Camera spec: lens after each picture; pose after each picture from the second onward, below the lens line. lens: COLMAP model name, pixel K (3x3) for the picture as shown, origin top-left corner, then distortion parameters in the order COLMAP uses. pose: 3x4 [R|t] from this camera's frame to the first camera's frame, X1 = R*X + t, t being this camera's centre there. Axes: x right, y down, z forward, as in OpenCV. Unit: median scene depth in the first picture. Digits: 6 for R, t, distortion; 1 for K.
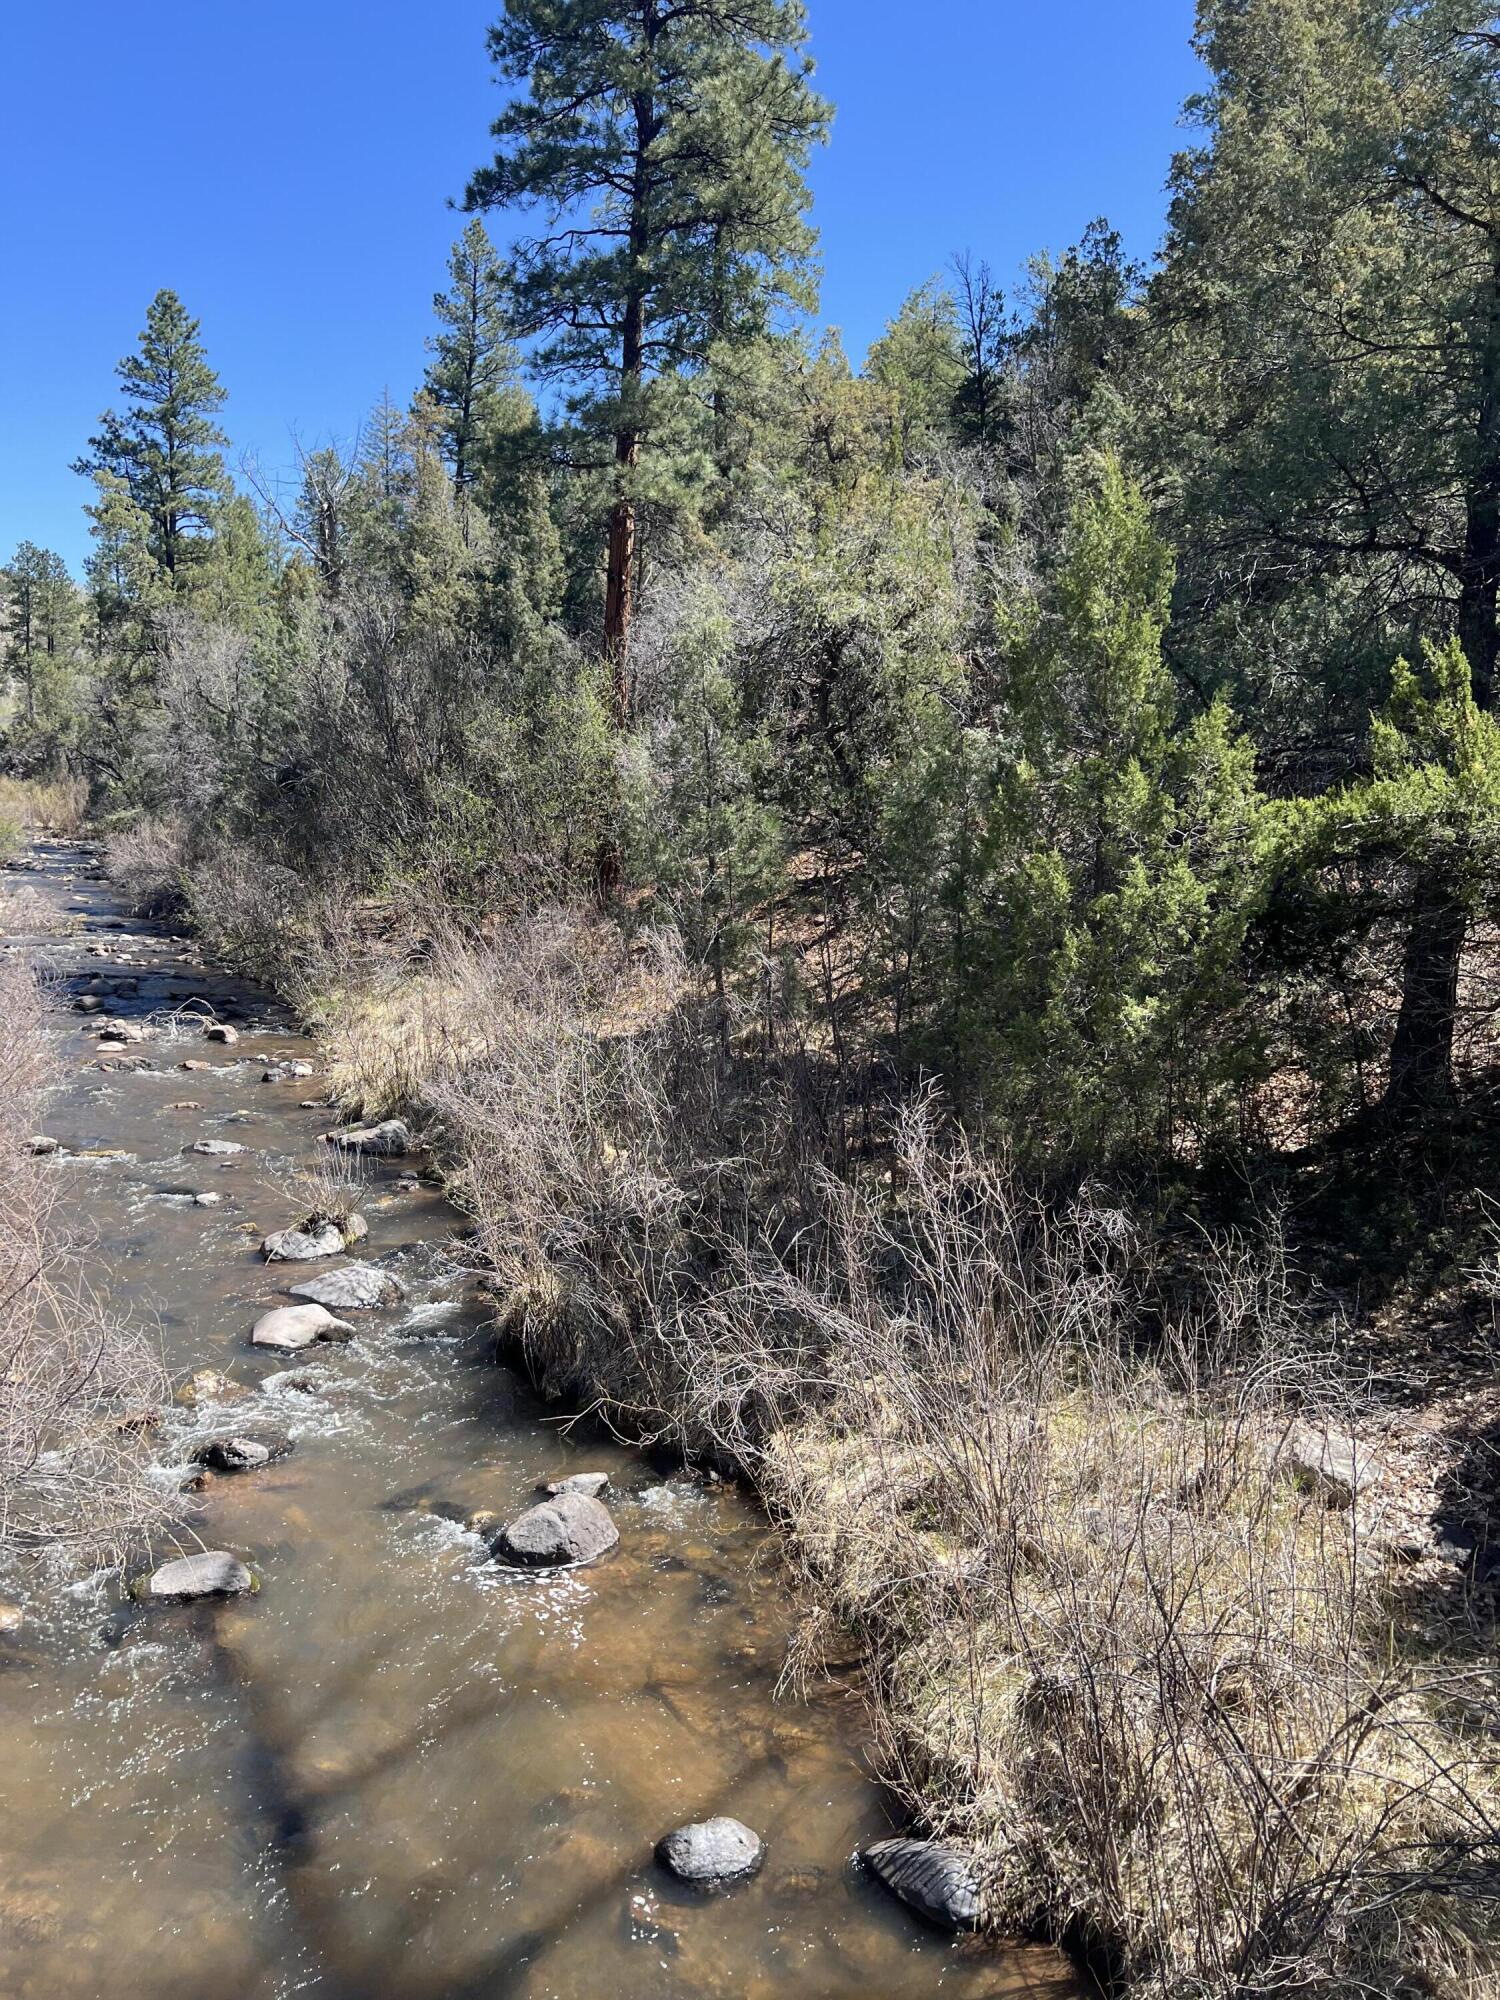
lens RADIAL K [[1490.8, 0, 734.3], [0, 1490.8, 1018.4], [0, 0, 1]] dist [0.046734, -0.044823]
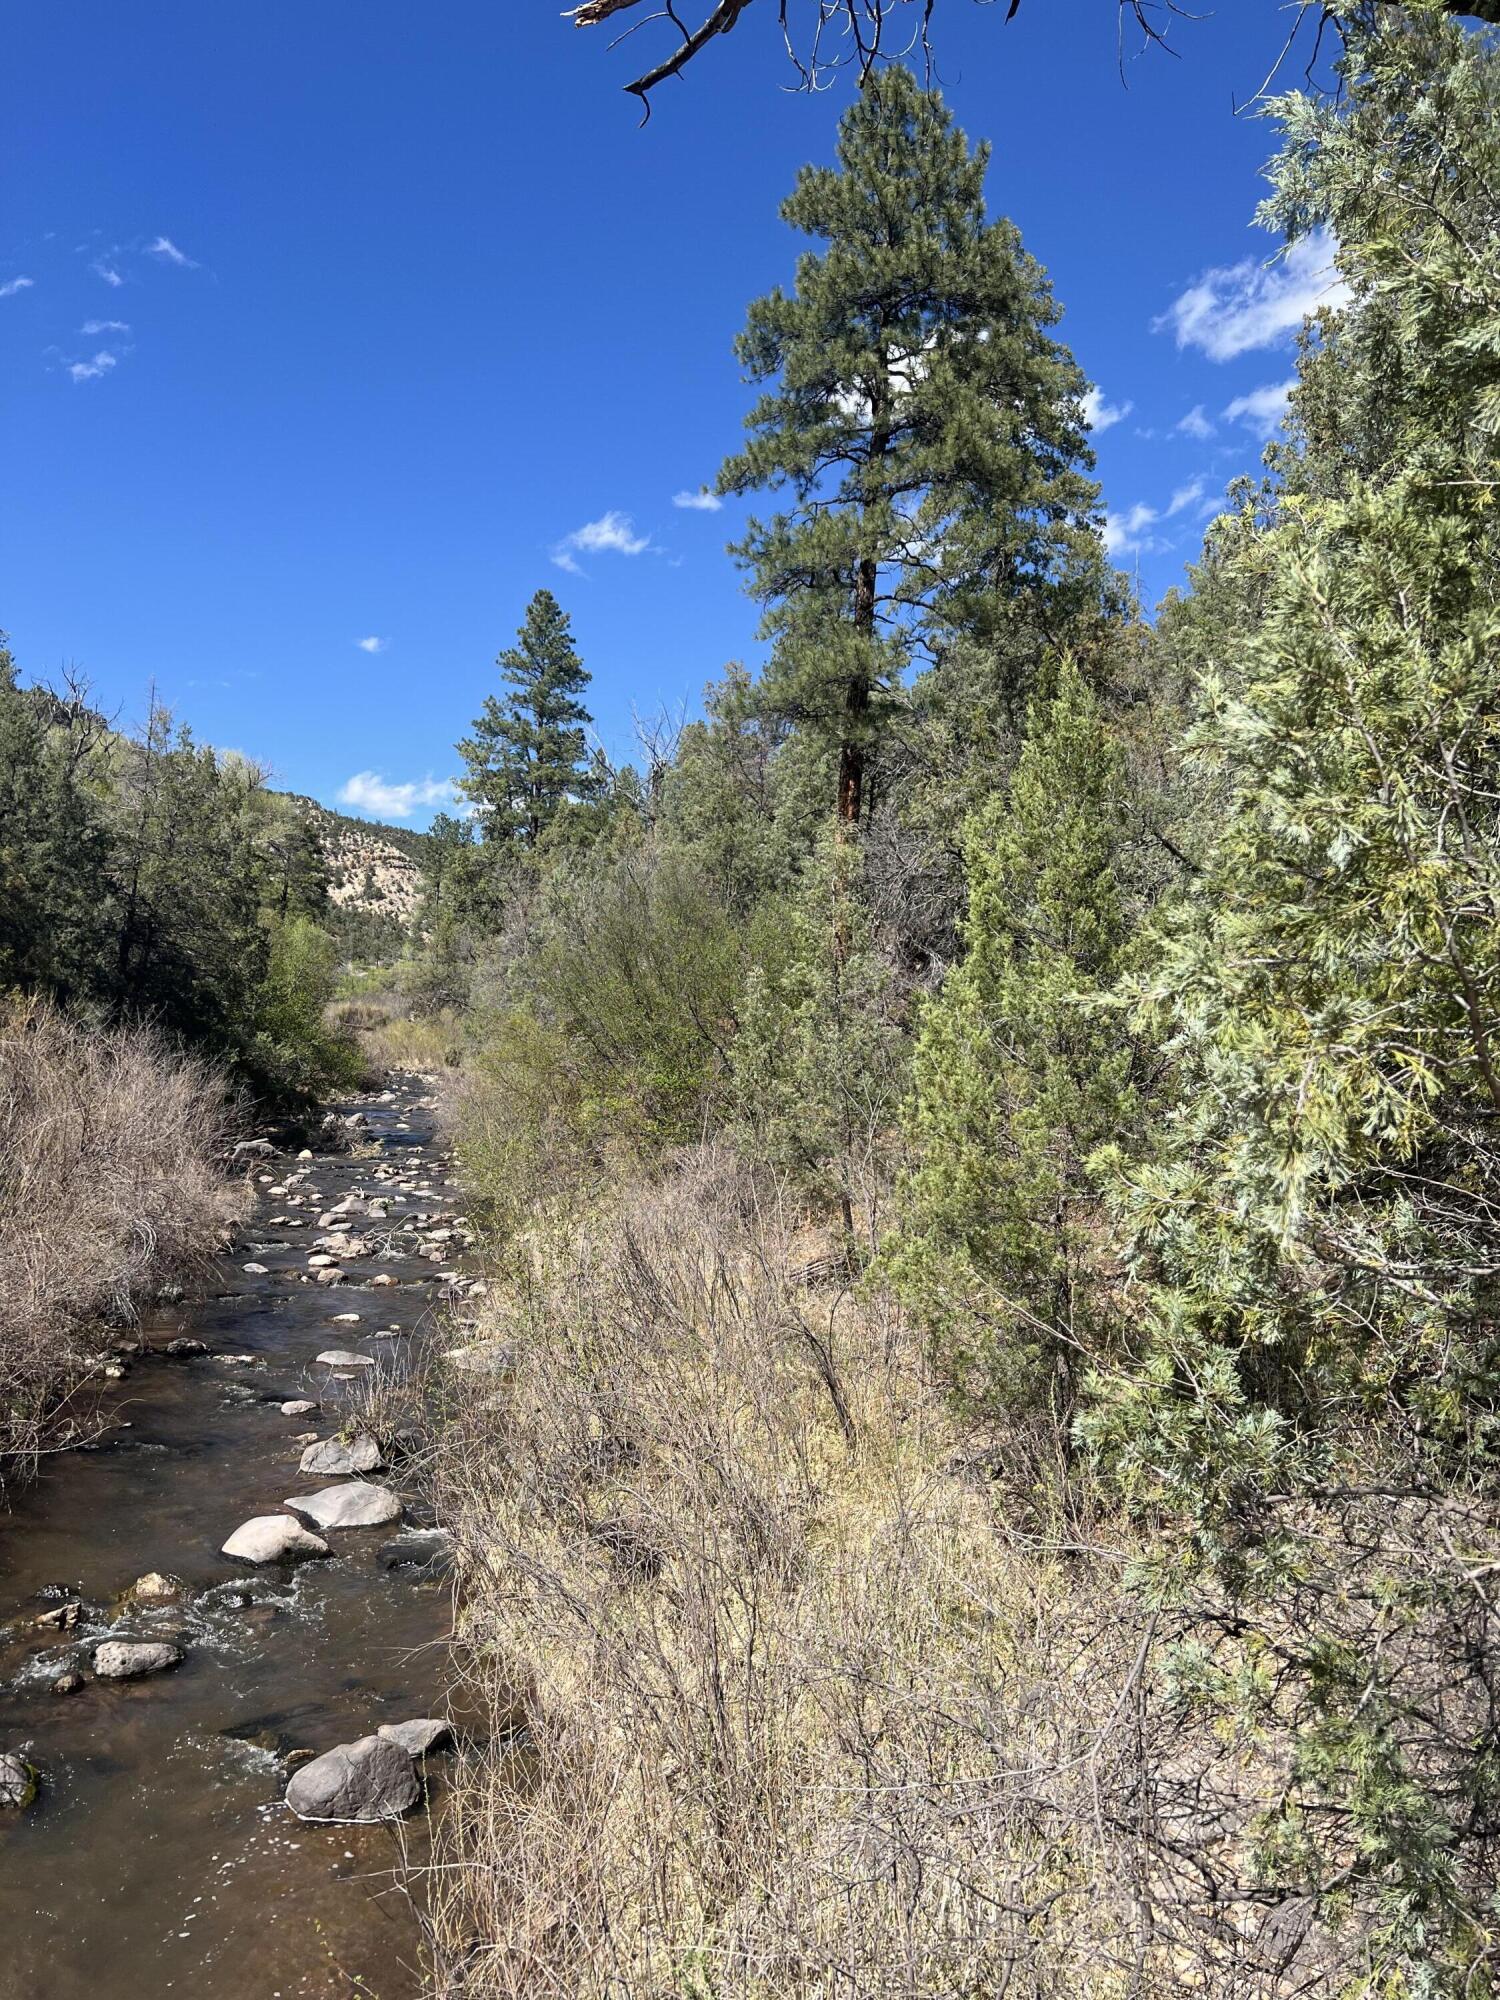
lens RADIAL K [[1487.0, 0, 734.2], [0, 1487.0, 1047.0], [0, 0, 1]] dist [0.076084, -0.119226]
pose [[0.969278, 0.003000, -0.245951, 0.103973], [-0.037655, 0.989949, -0.136321, 0.002955], [0.243070, 0.141394, 0.959648, 0.028077]]
